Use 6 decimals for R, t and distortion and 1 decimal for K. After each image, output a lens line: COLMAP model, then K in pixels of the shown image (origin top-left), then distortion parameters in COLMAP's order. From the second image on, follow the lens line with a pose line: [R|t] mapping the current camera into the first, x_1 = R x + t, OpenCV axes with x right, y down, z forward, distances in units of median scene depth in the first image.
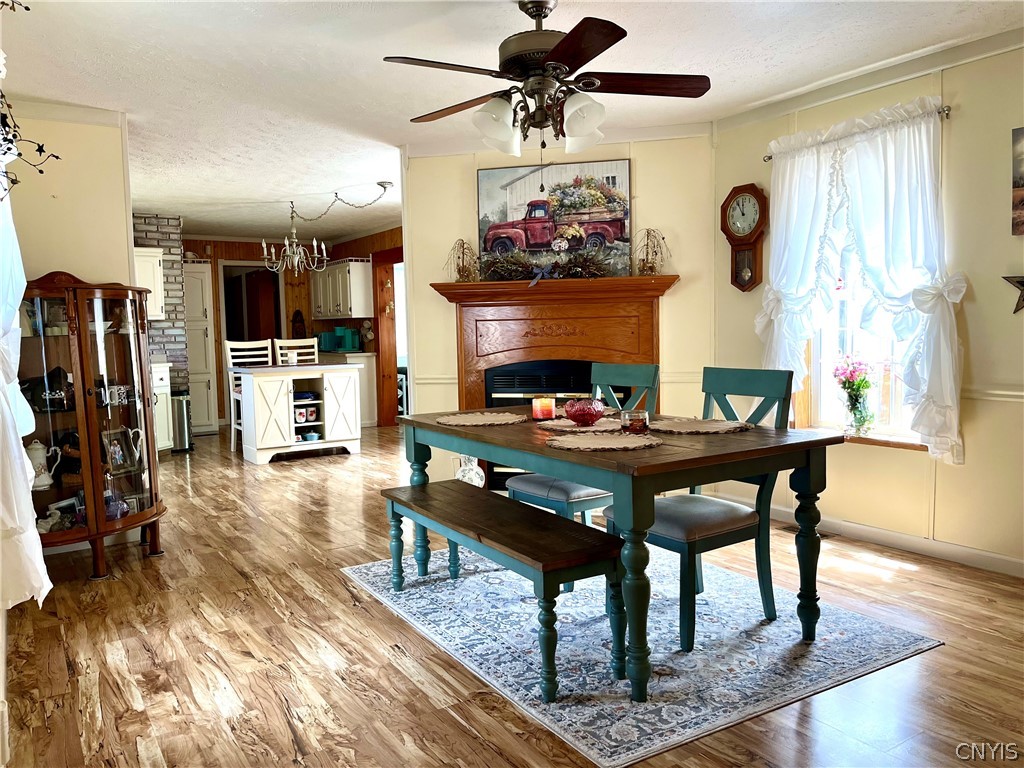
lens RADIAL K [[792.6, 0, 512.3], [0, 792.6, 386.4], [0, 0, 1]] dist [0.006276, -0.013287]
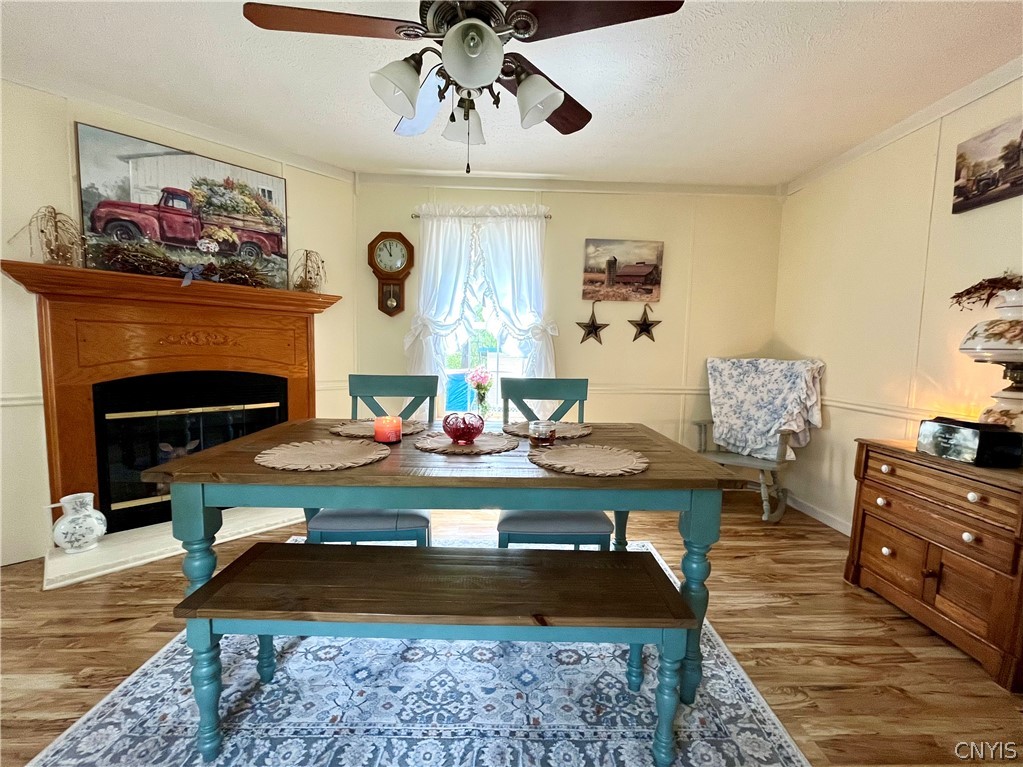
lens RADIAL K [[443.5, 0, 511.9], [0, 443.5, 387.5], [0, 0, 1]] dist [-0.005442, -0.000283]
pose [[0.501212, -0.038986, 0.864446, -0.216286], [0.029242, 0.999177, 0.028107, -0.018169], [-0.864830, 0.011191, 0.501940, 0.443704]]
